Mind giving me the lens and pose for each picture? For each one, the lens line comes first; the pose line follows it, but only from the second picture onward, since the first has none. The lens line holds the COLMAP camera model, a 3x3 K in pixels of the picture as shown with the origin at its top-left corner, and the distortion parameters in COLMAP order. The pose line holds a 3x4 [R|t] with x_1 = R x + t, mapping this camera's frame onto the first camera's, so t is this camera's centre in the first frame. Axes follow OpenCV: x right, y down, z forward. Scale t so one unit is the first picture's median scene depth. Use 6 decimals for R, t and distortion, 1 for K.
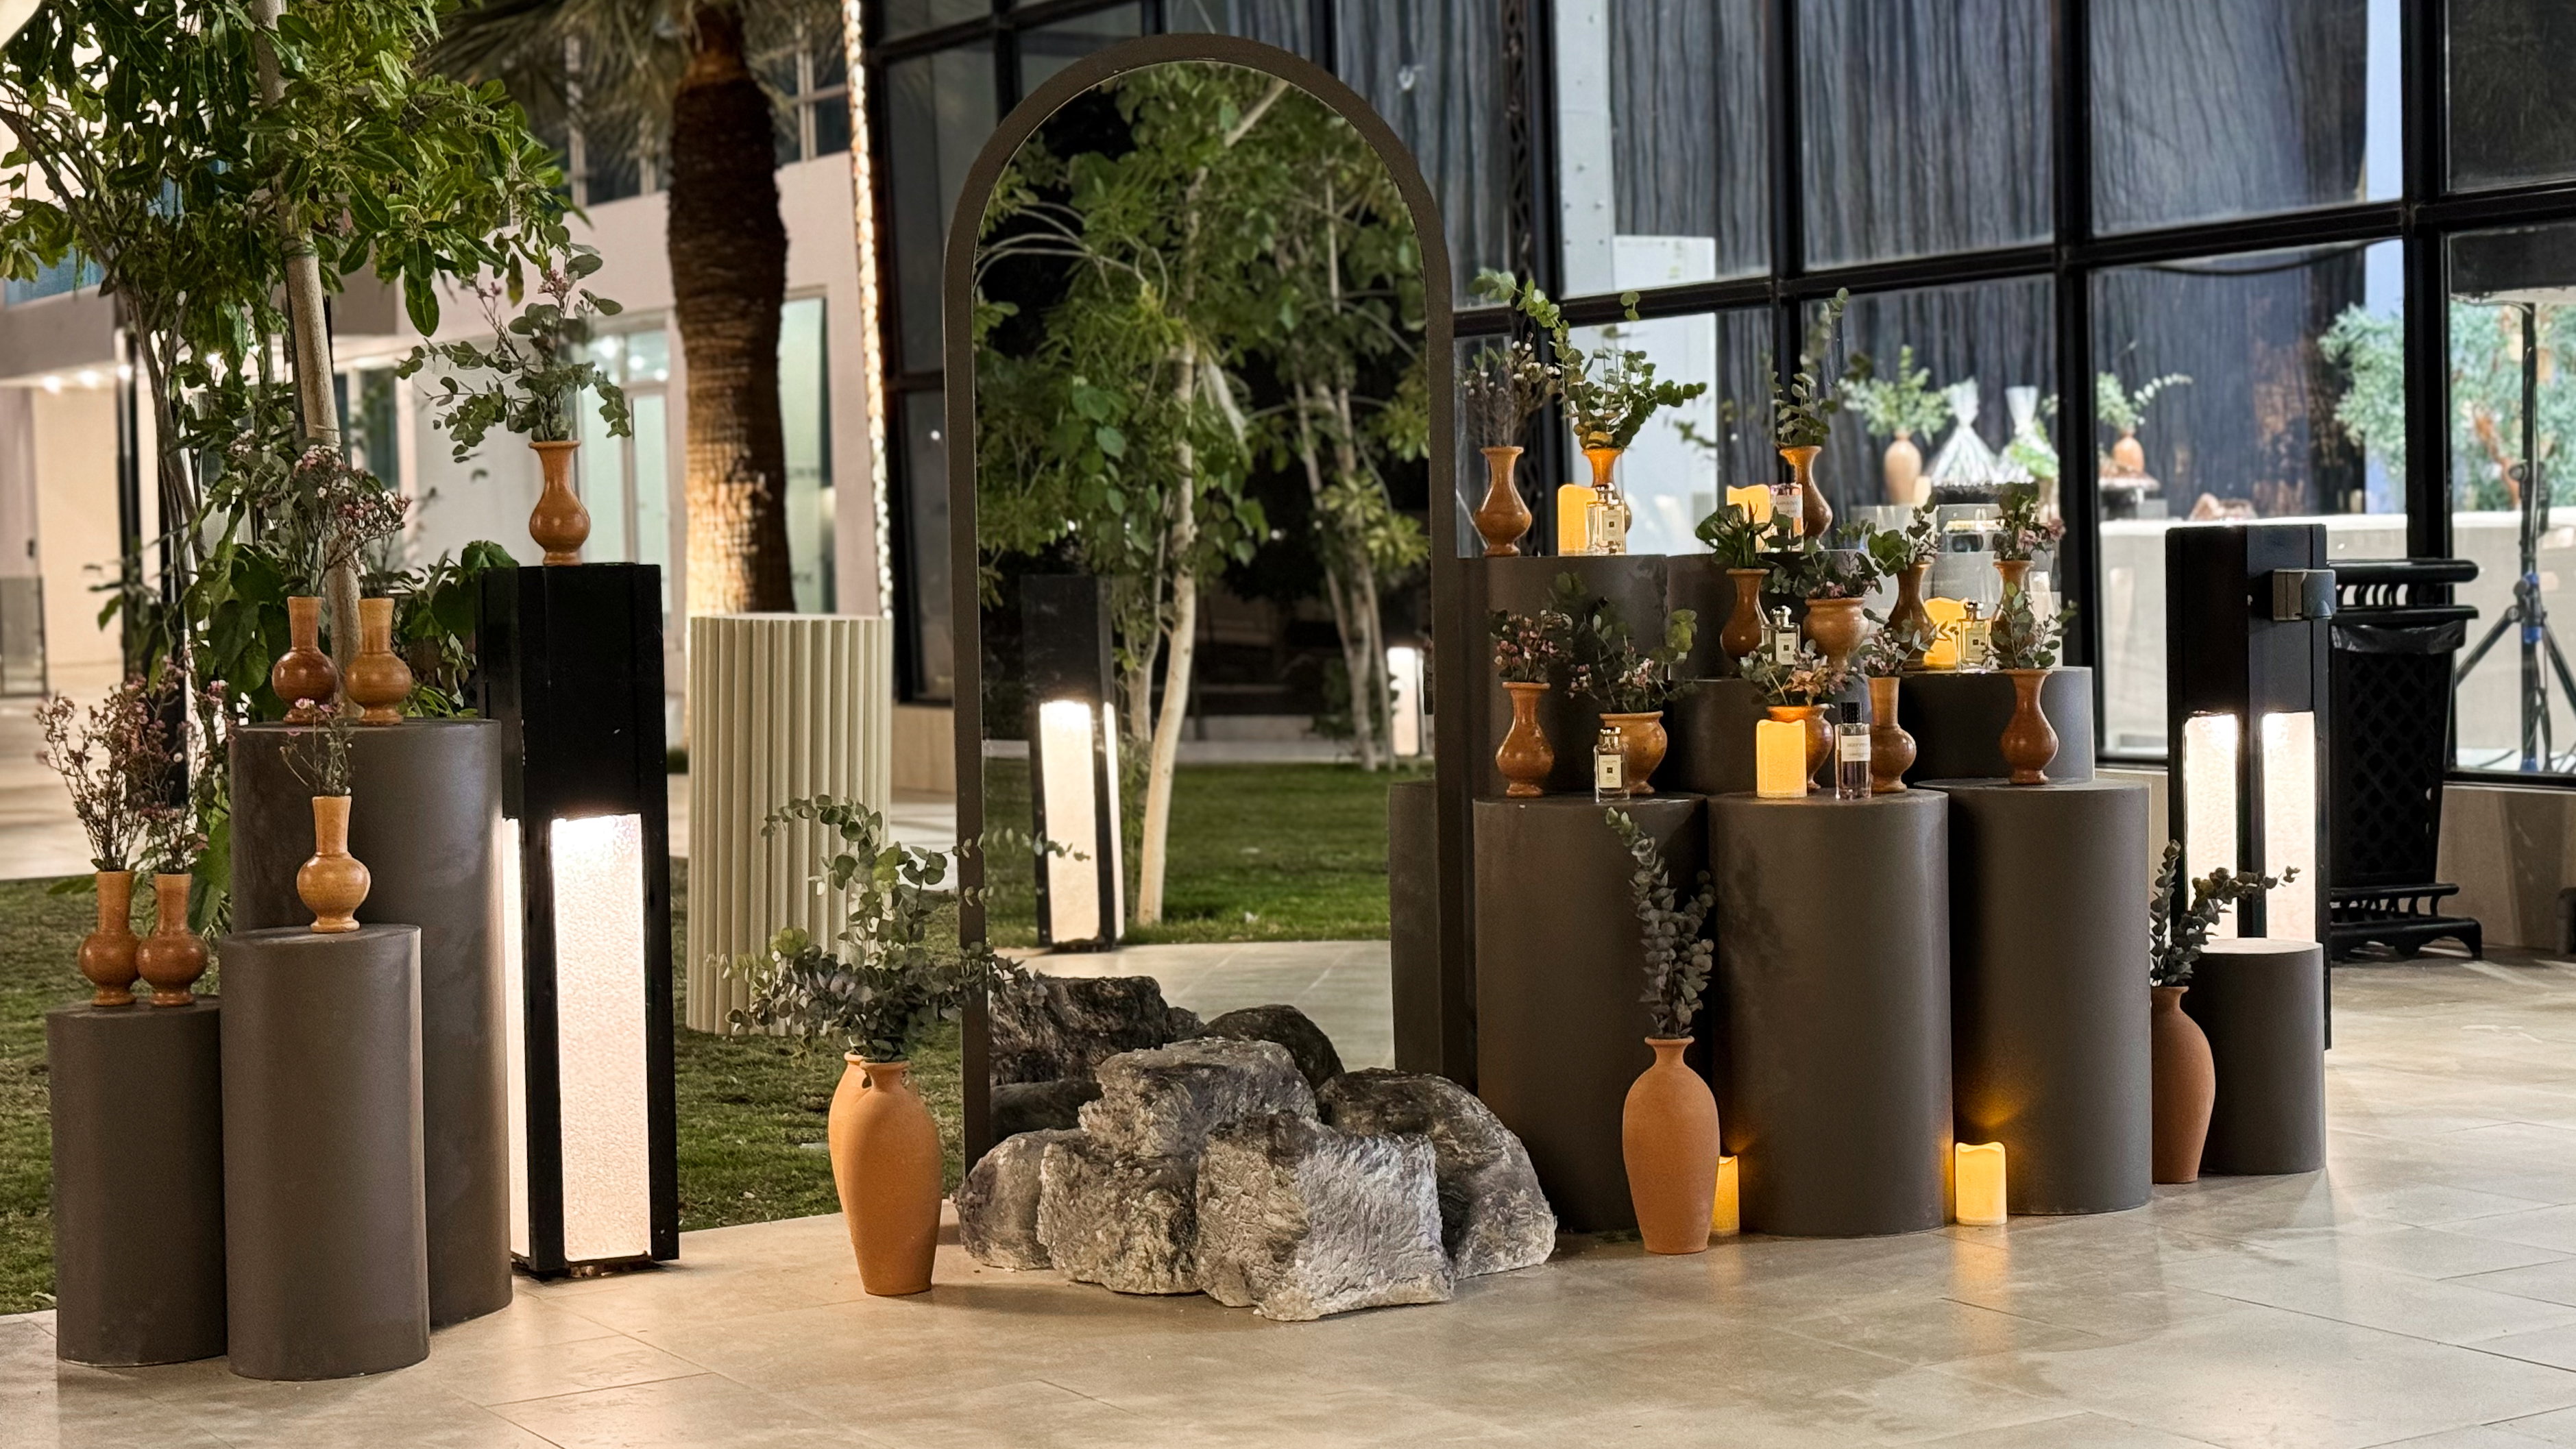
lens RADIAL K [[3804.3, 0, 1344.8], [0, 3804.3, 729.4], [0, 0, 1]] dist [0.140549, 0.025146]
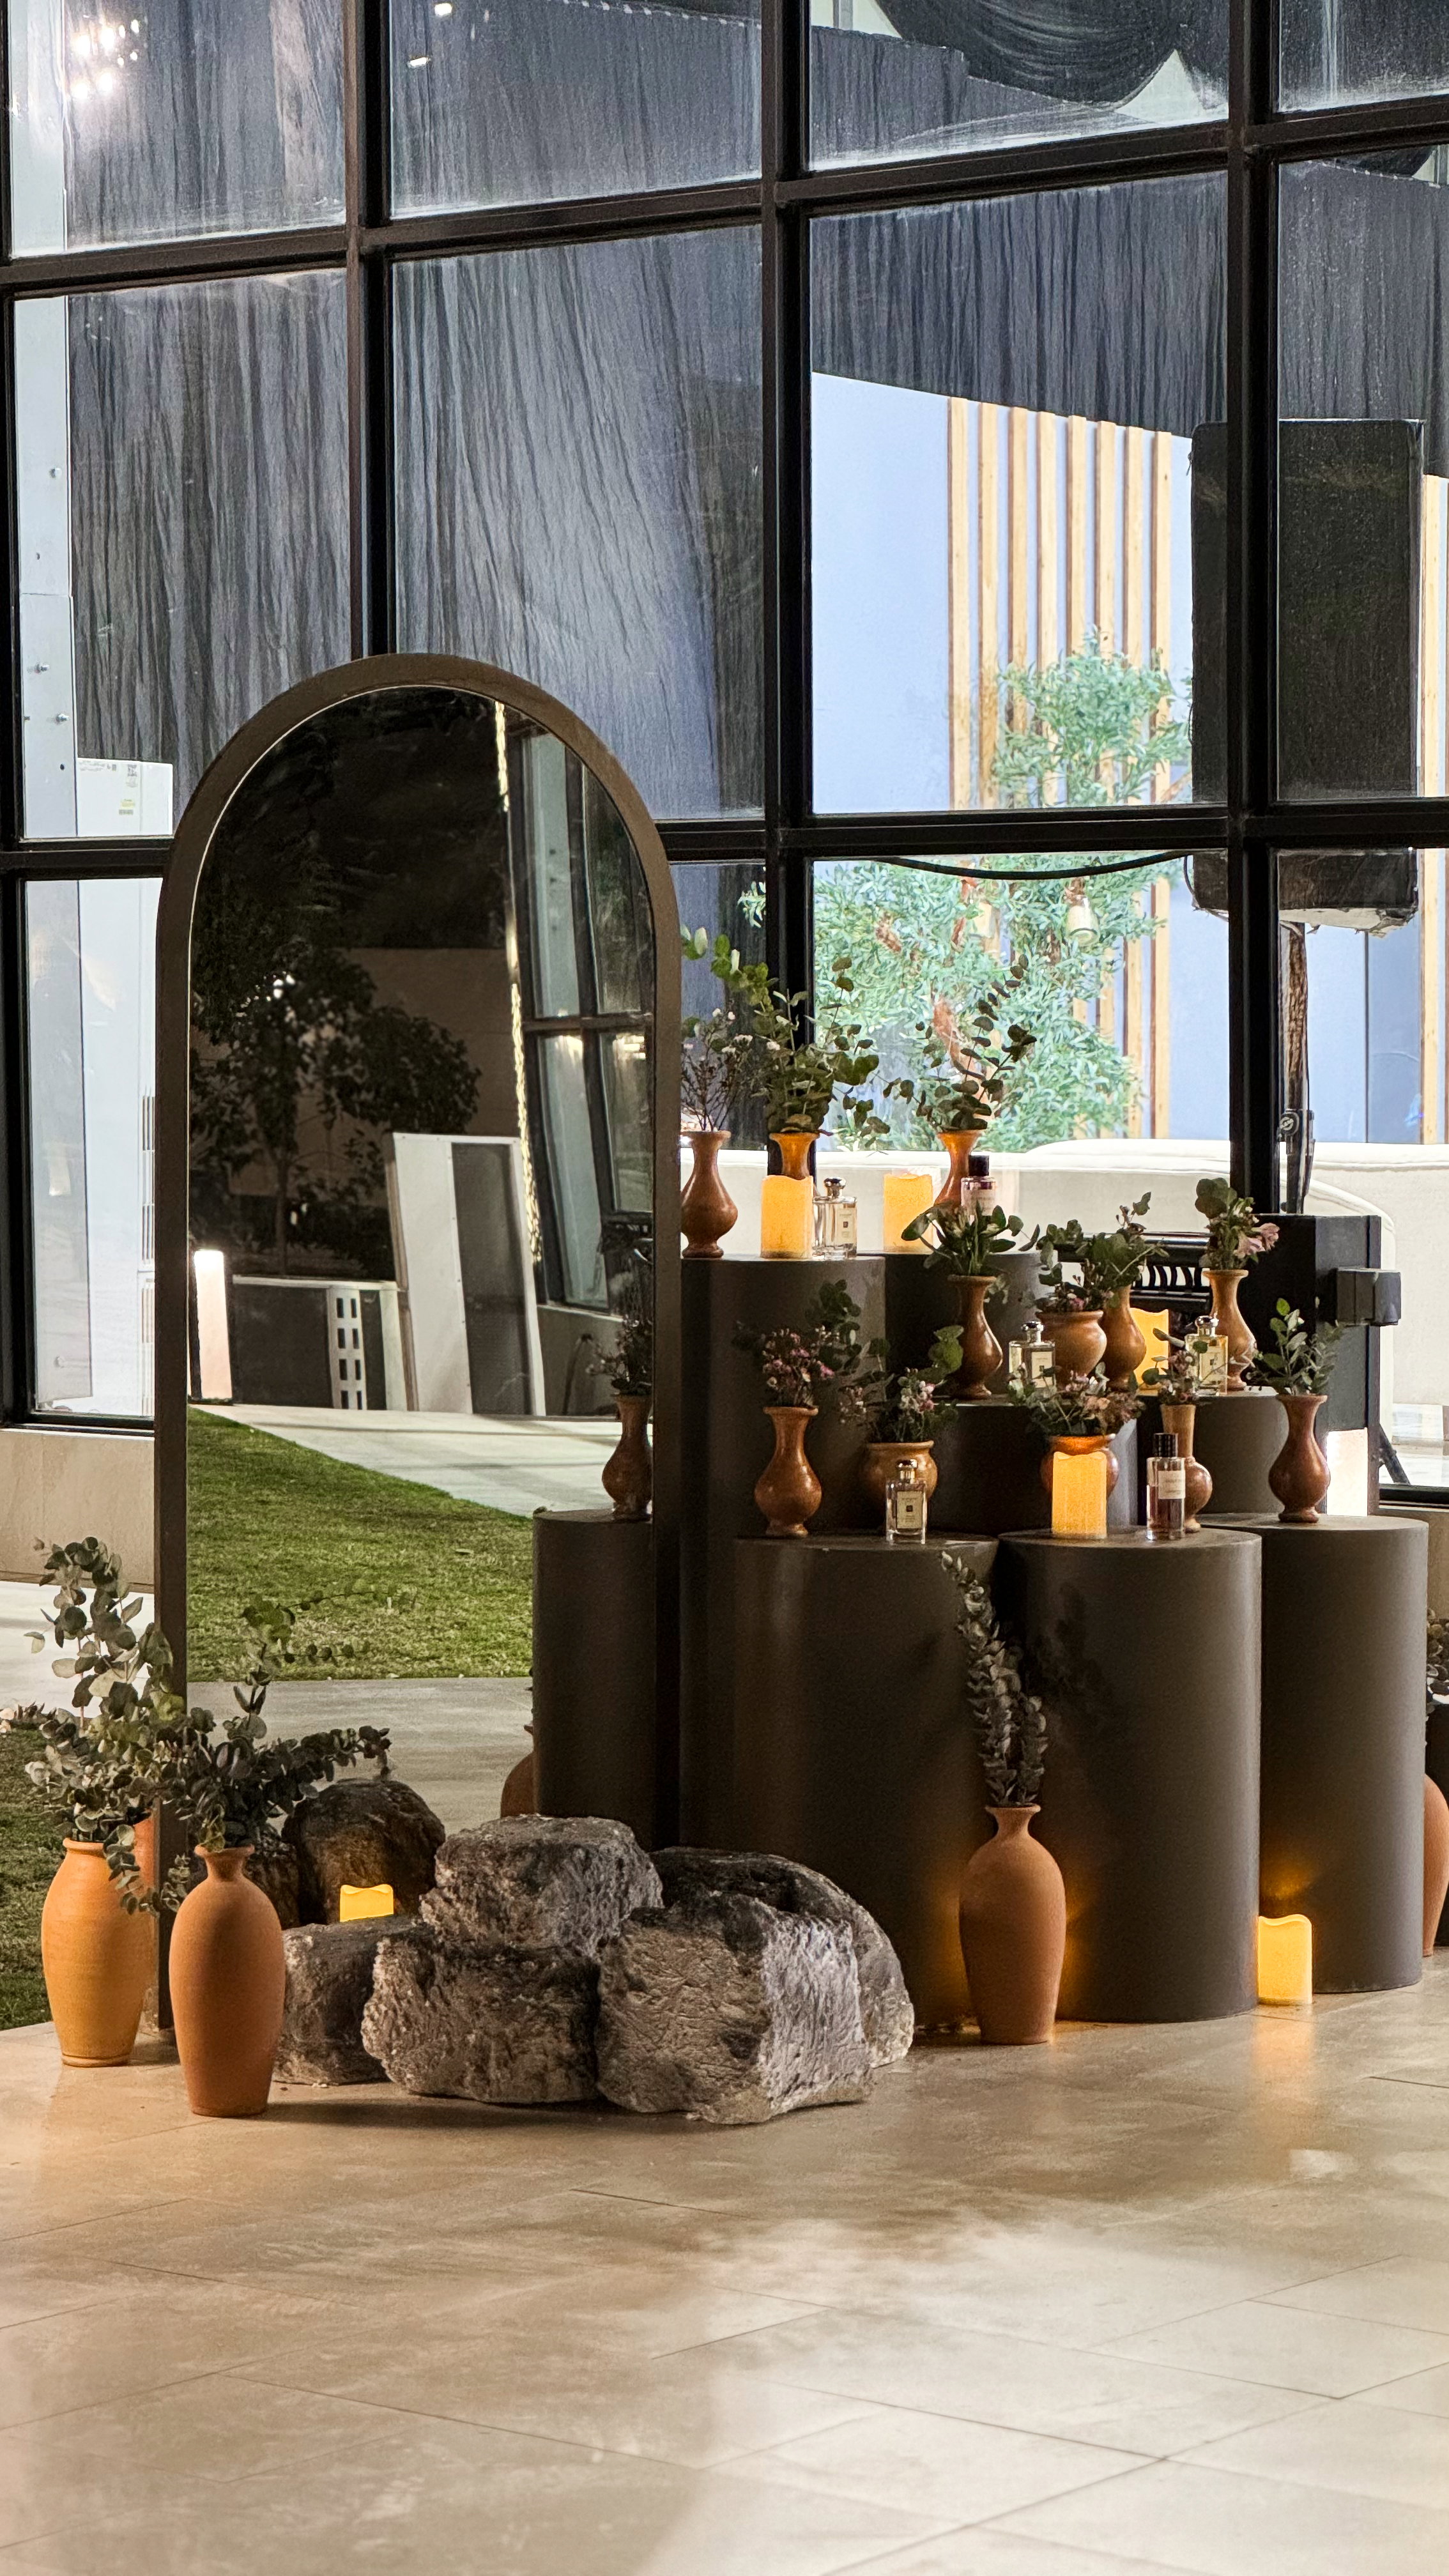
lens RADIAL K [[5760.7, 0, 724.4], [0, 5760.7, 1286.0], [0, 0, 1]] dist [-0.260661, 6.641495]
pose [[0.941630, 0.016043, 0.336268, -0.423386], [-0.011455, 0.999812, -0.015622, -0.019690], [-0.336456, 0.010858, 0.941637, -0.251204]]
